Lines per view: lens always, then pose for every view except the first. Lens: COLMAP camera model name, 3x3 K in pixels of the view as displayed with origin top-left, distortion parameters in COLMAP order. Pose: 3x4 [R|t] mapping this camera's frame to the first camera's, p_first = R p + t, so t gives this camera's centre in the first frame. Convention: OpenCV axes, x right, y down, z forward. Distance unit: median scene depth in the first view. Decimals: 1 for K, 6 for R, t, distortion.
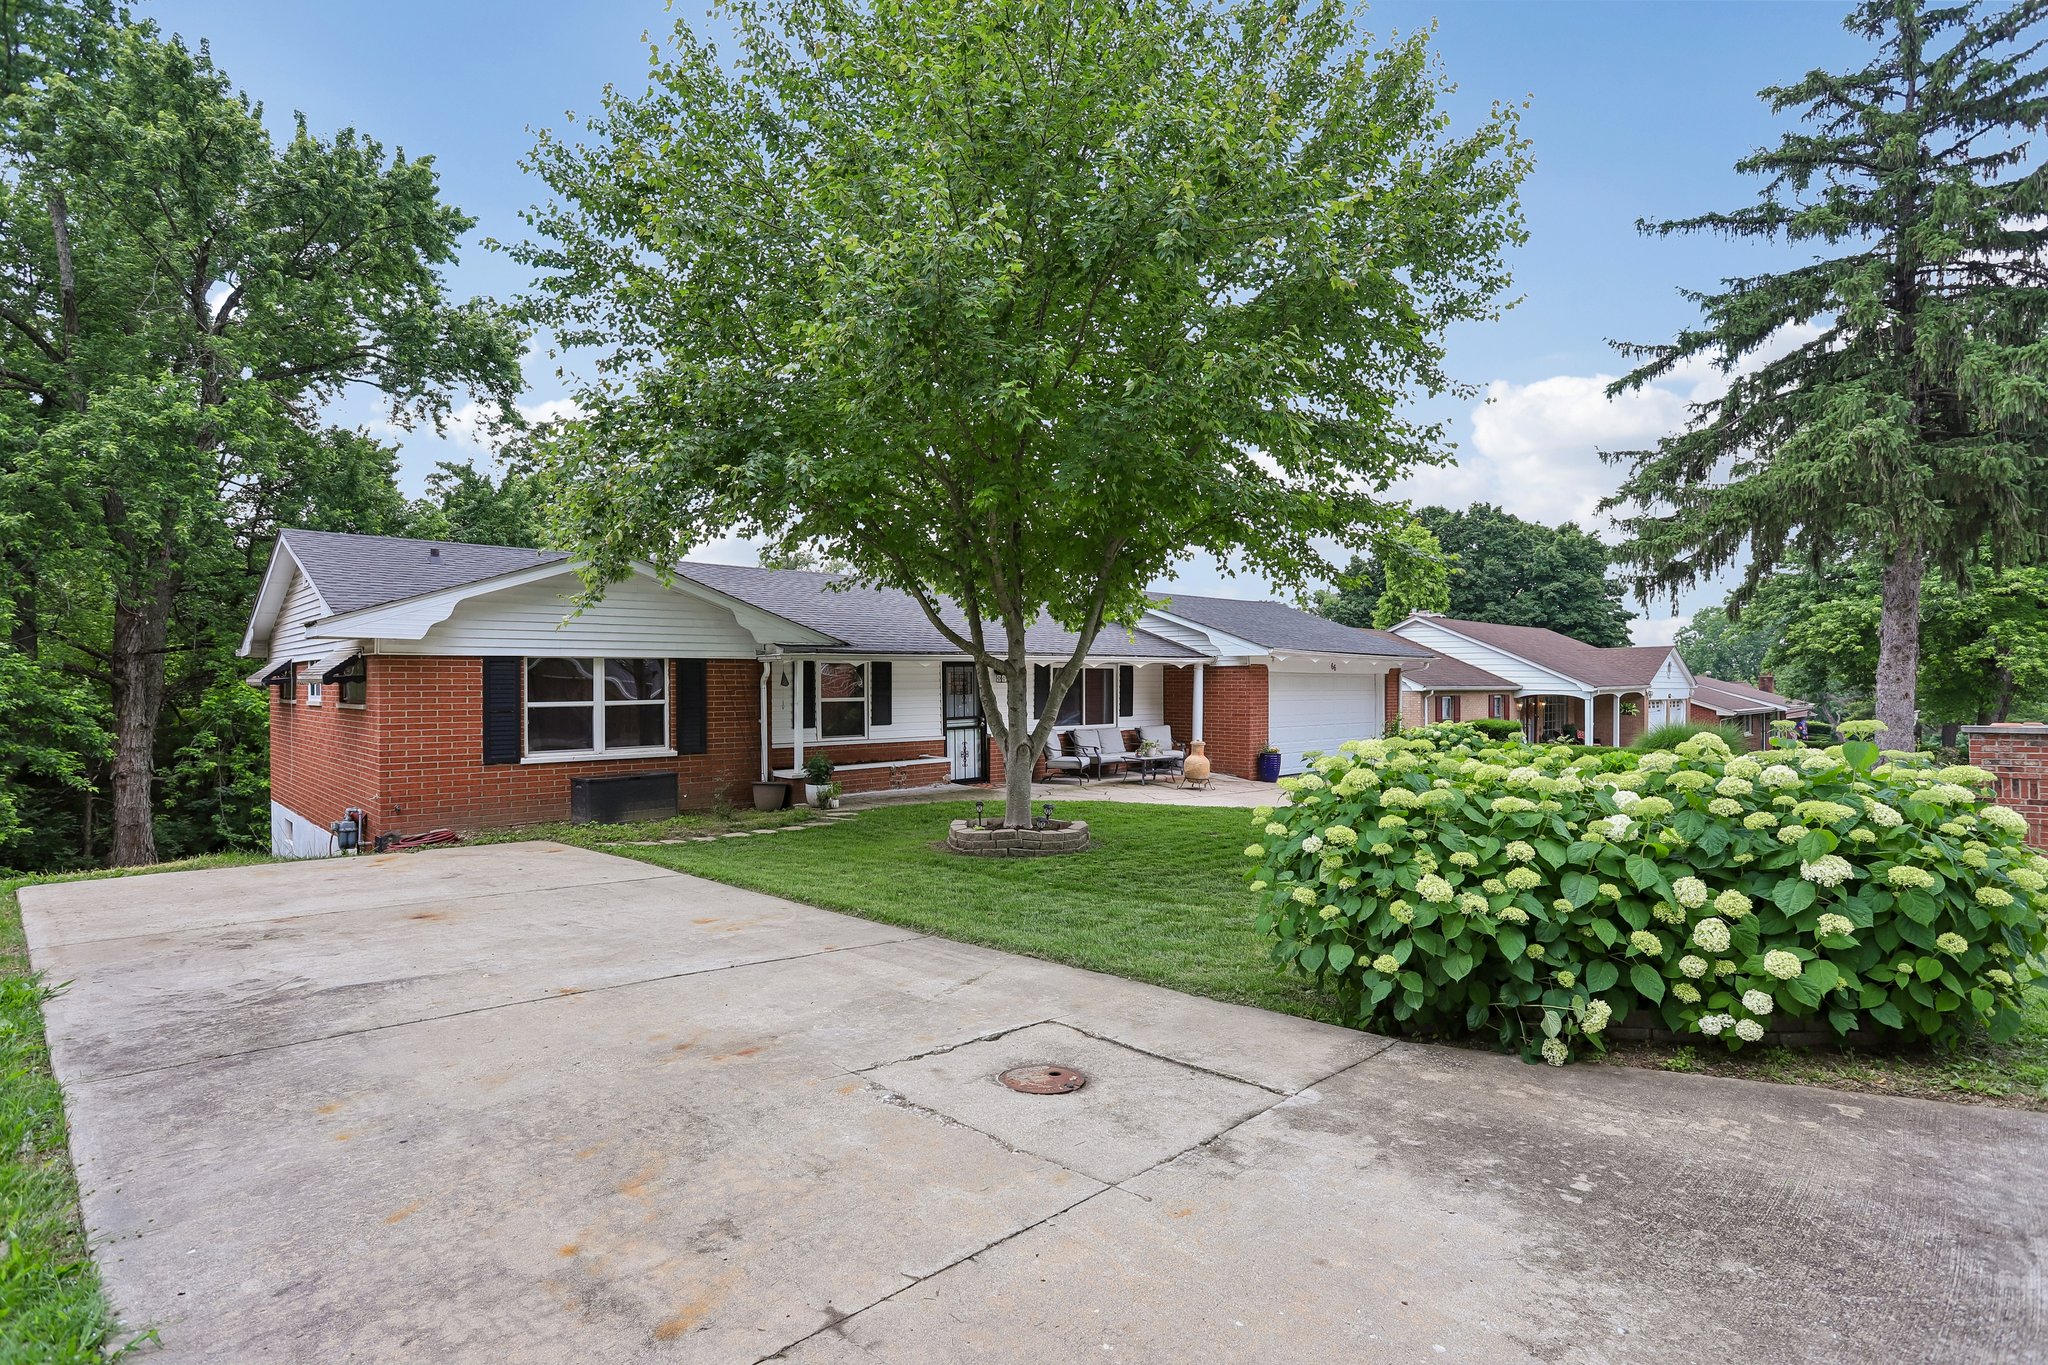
lens RADIAL K [[1026.9, 0, 1019.0], [0, 1026.9, 682.7], [0, 0, 1]] dist [-0.064554, 0.026800]
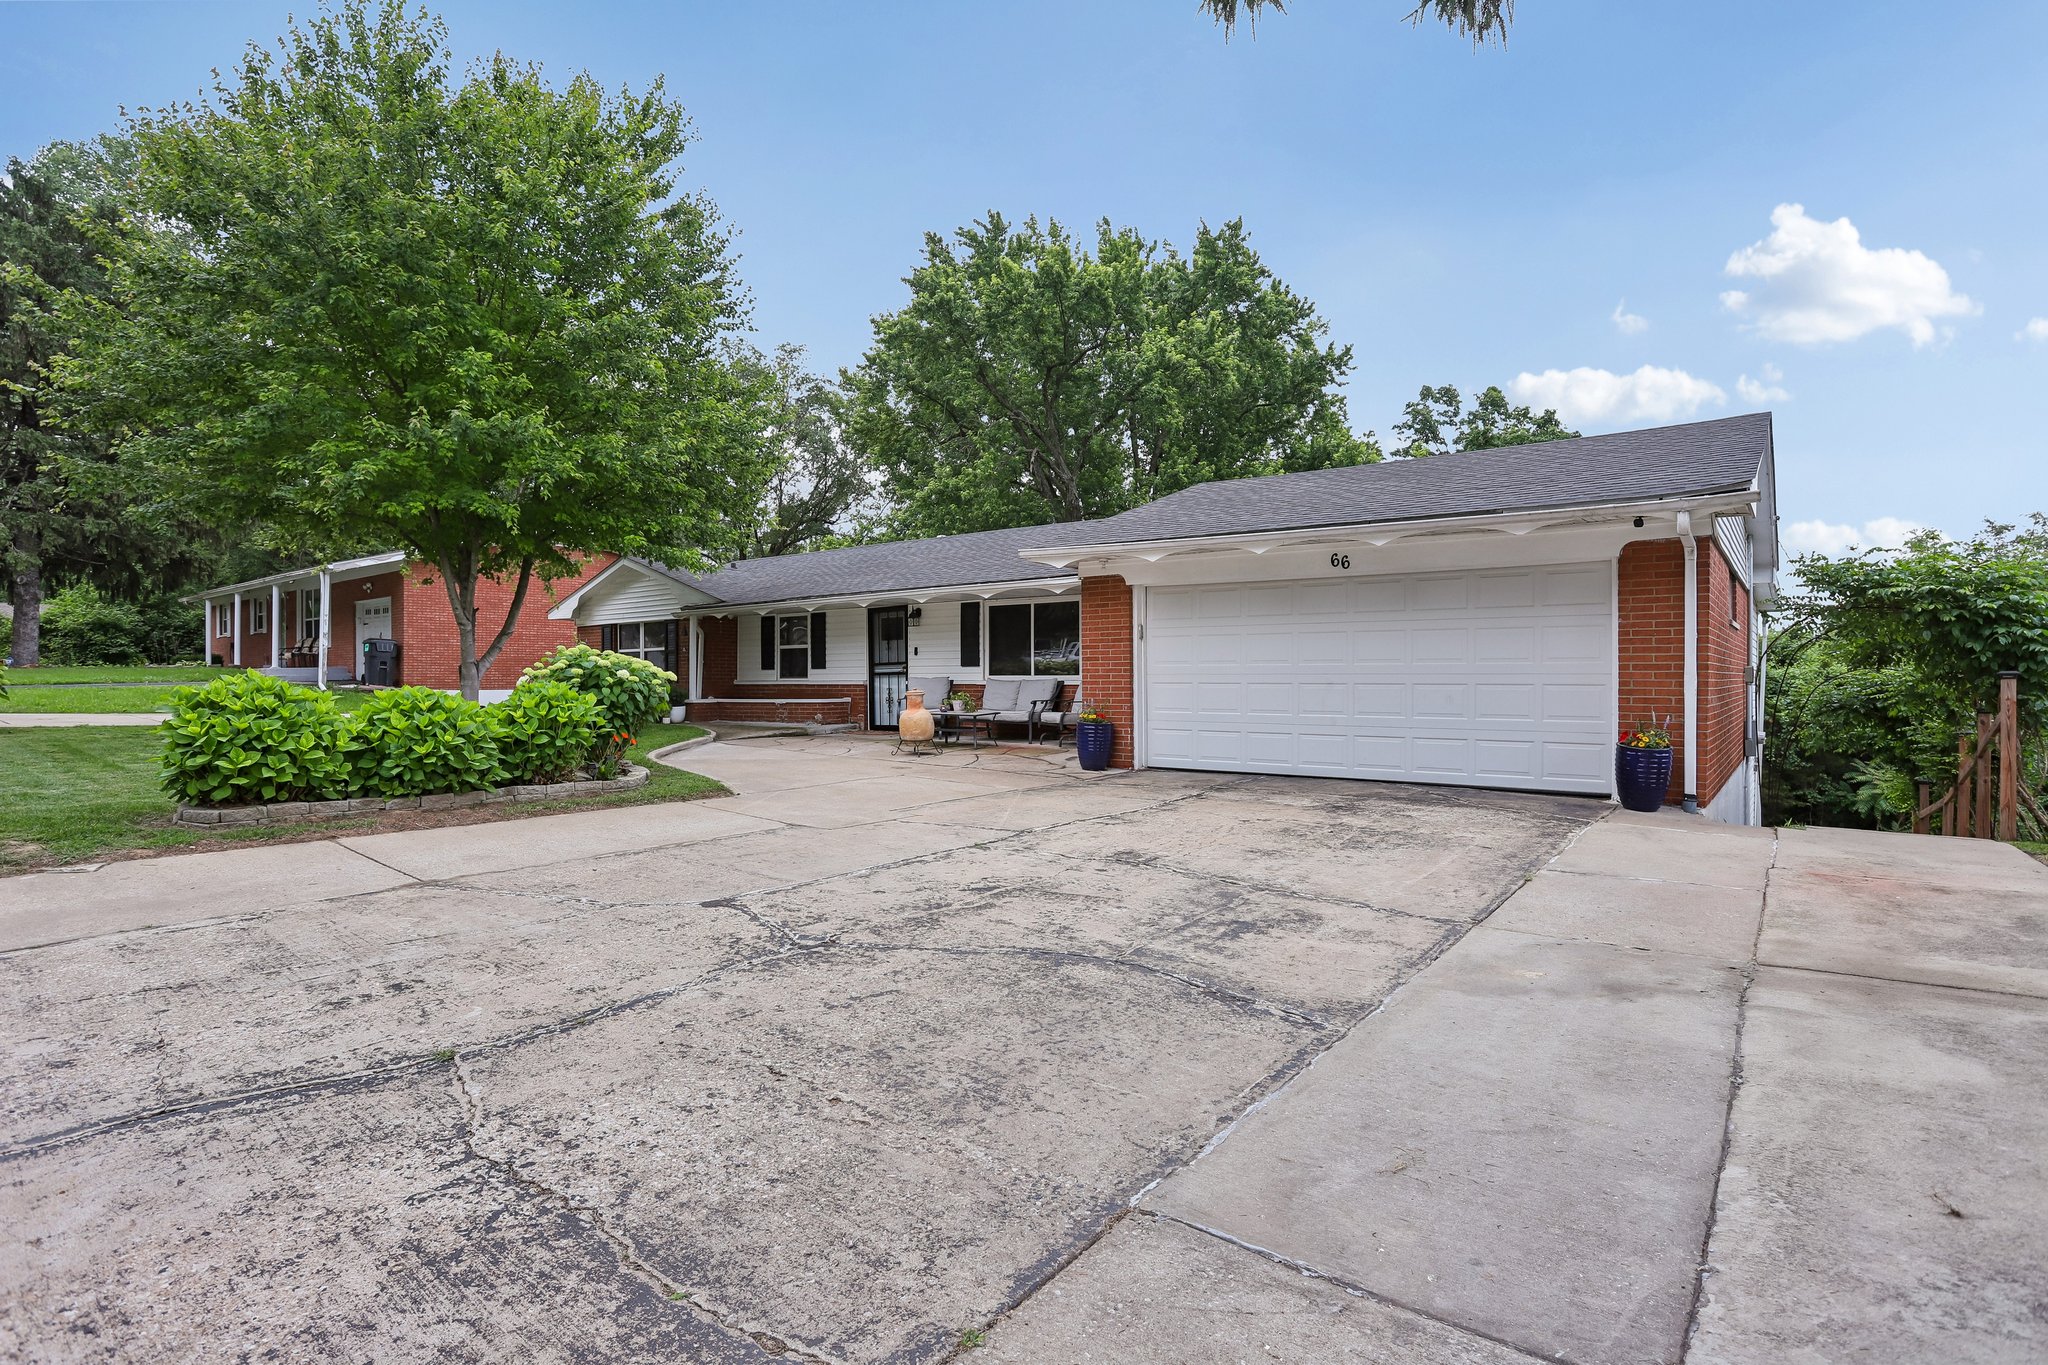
lens RADIAL K [[1026.9, 0, 1009.0], [0, 1026.9, 672.2], [0, 0, 1]] dist [-0.064554, 0.026800]
pose [[0.168240, -0.008481, -0.985710, 1.006299], [-0.002209, 0.999957, -0.008980, 0.054272], [0.985744, 0.003688, 0.168214, 1.017488]]
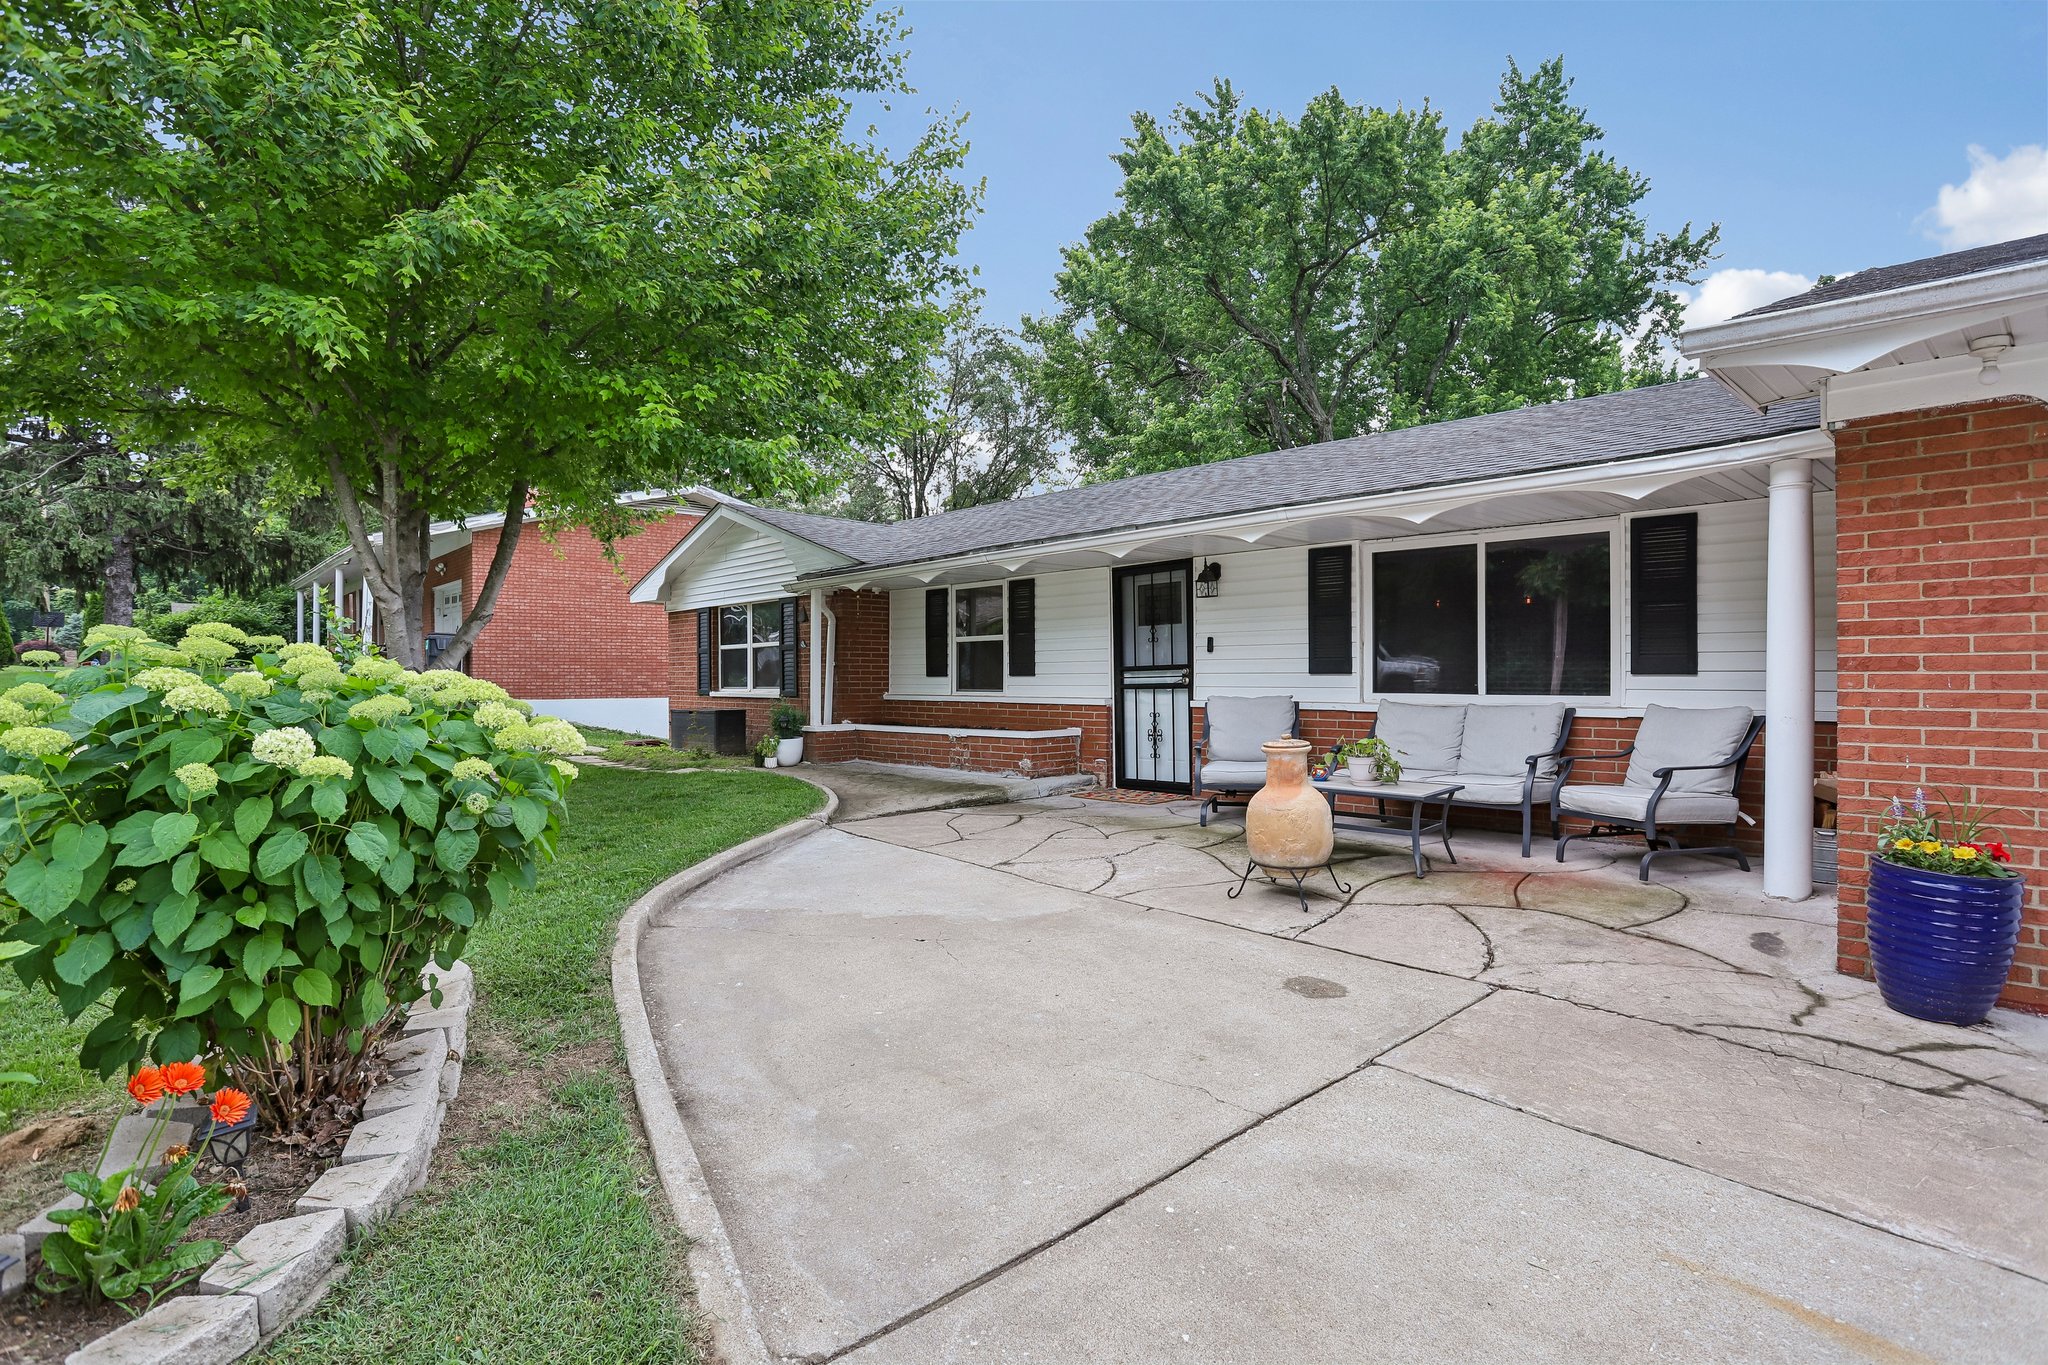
lens RADIAL K [[1026.9, 0, 1013.1], [0, 1026.9, 684.3], [0, 0, 1]] dist [-0.064554, 0.026800]
pose [[0.005210, 0.007720, -0.999957, 0.517804], [-0.001115, 0.999970, 0.007714, 0.041325], [0.999986, 0.001075, 0.005219, 0.991558]]
